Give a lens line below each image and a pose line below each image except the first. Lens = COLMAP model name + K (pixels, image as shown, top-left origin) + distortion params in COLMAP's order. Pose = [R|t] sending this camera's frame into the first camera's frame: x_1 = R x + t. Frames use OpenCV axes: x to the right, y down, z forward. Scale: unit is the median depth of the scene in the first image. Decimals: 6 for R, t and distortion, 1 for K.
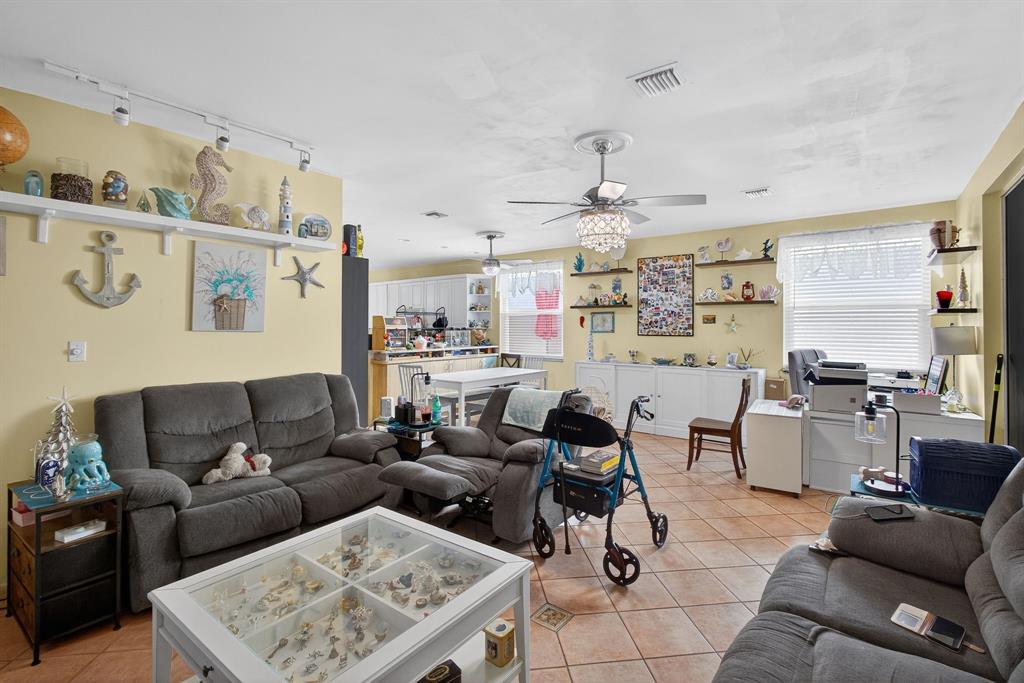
lens RADIAL K [[461.4, 0, 518.5], [0, 461.4, 320.9], [0, 0, 1]] dist [-0.001764, -0.000023]
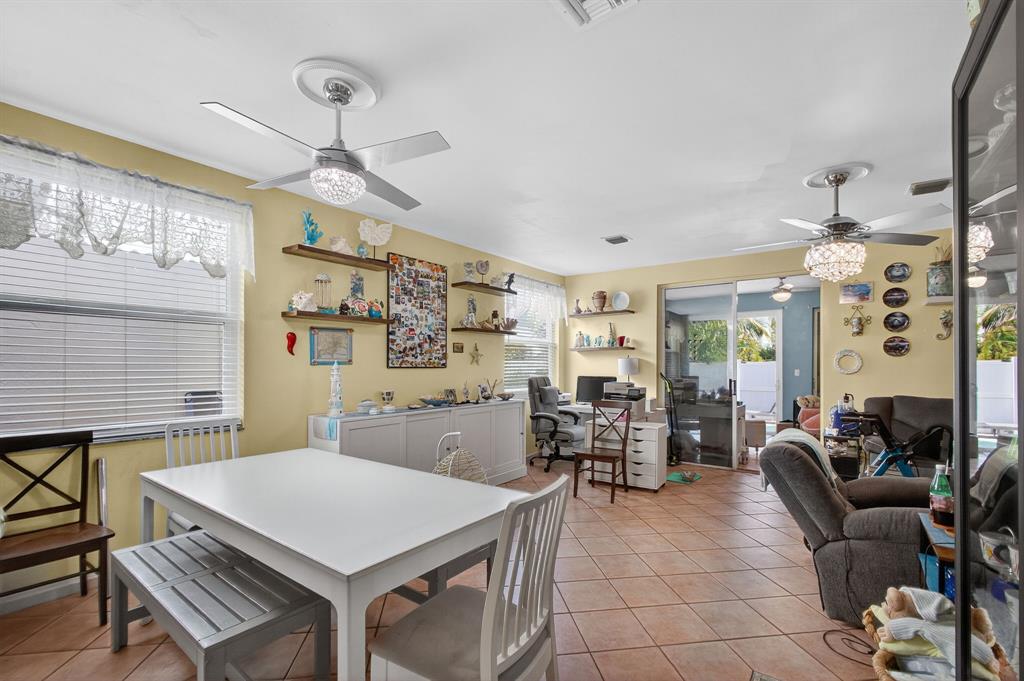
lens RADIAL K [[452.7, 0, 509.0], [0, 452.7, 362.7], [0, 0, 1]] dist [0.000536, 0.000037]
pose [[-0.016275, 0.001915, 0.999866, -0.406903], [-0.012092, 0.999925, -0.002112, 0.023593], [-0.999794, -0.012124, -0.016250, 0.871001]]
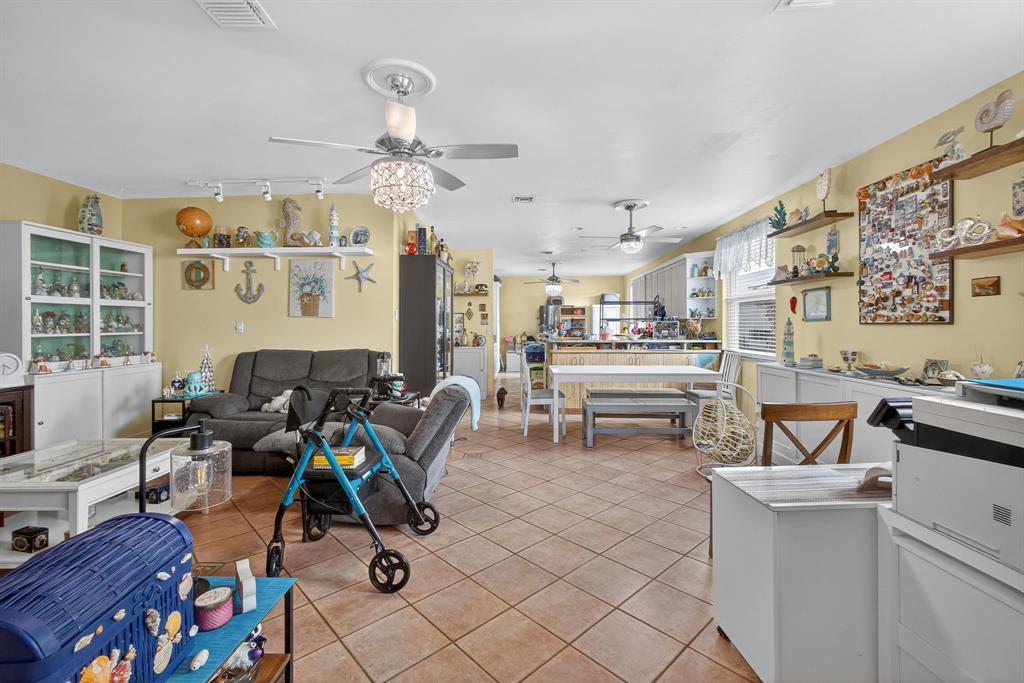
lens RADIAL K [[441.1, 0, 515.0], [0, 441.1, 324.2], [0, 0, 1]] dist [-0.000171, 0.001604]
pose [[0.588970, -0.003672, -0.808147, 0.466014], [0.012645, 0.999909, 0.004672, 0.024186], [0.808056, -0.012971, 0.588963, 0.349824]]
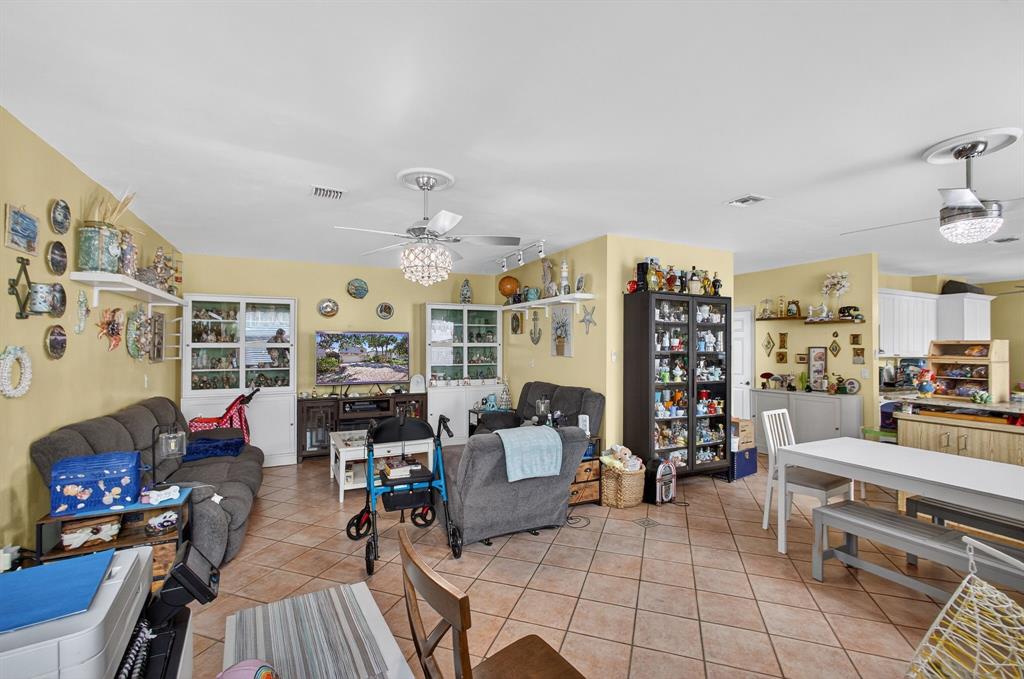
lens RADIAL K [[449.3, 0, 512.0], [0, 449.3, 339.5], [0, 0, 1]] dist [0.001370, 0.000111]
pose [[-0.445831, -0.016207, -0.894970, 0.493363], [0.005127, 0.999773, -0.020659, -0.003203], [0.895102, -0.013799, -0.445647, 0.805032]]
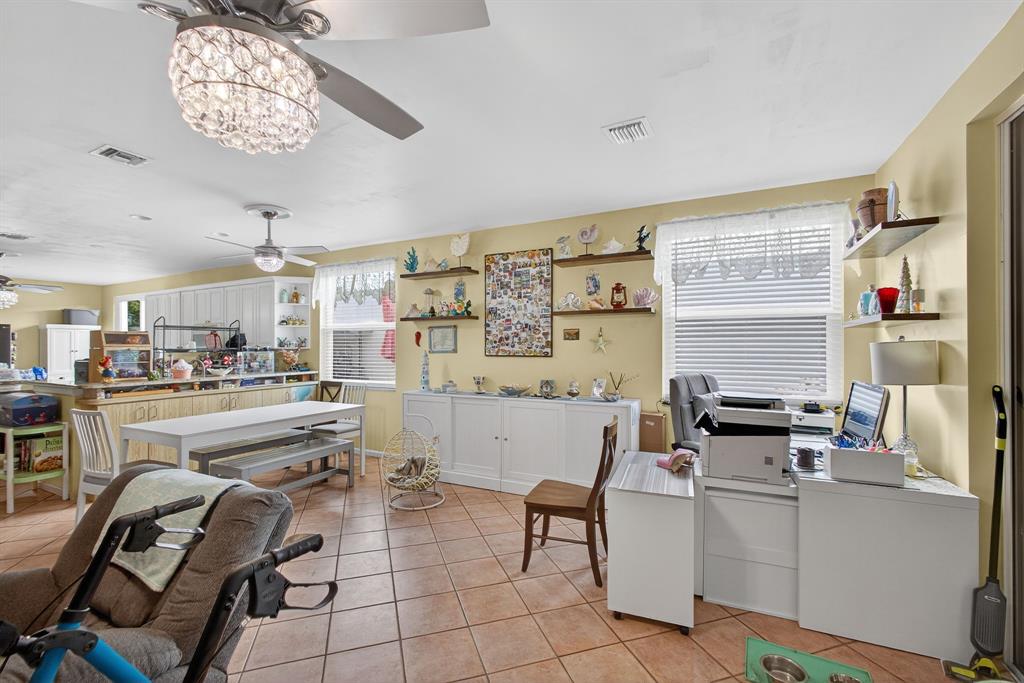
lens RADIAL K [[441.7, 0, 501.7], [0, 441.7, 345.6], [0, 0, 1]] dist [-0.000836, 0.000062]
pose [[0.983939, -0.005296, 0.178426, 0.162462], [0.003459, 0.999938, 0.010606, 0.006437], [-0.178471, -0.009818, 0.983896, 0.291823]]
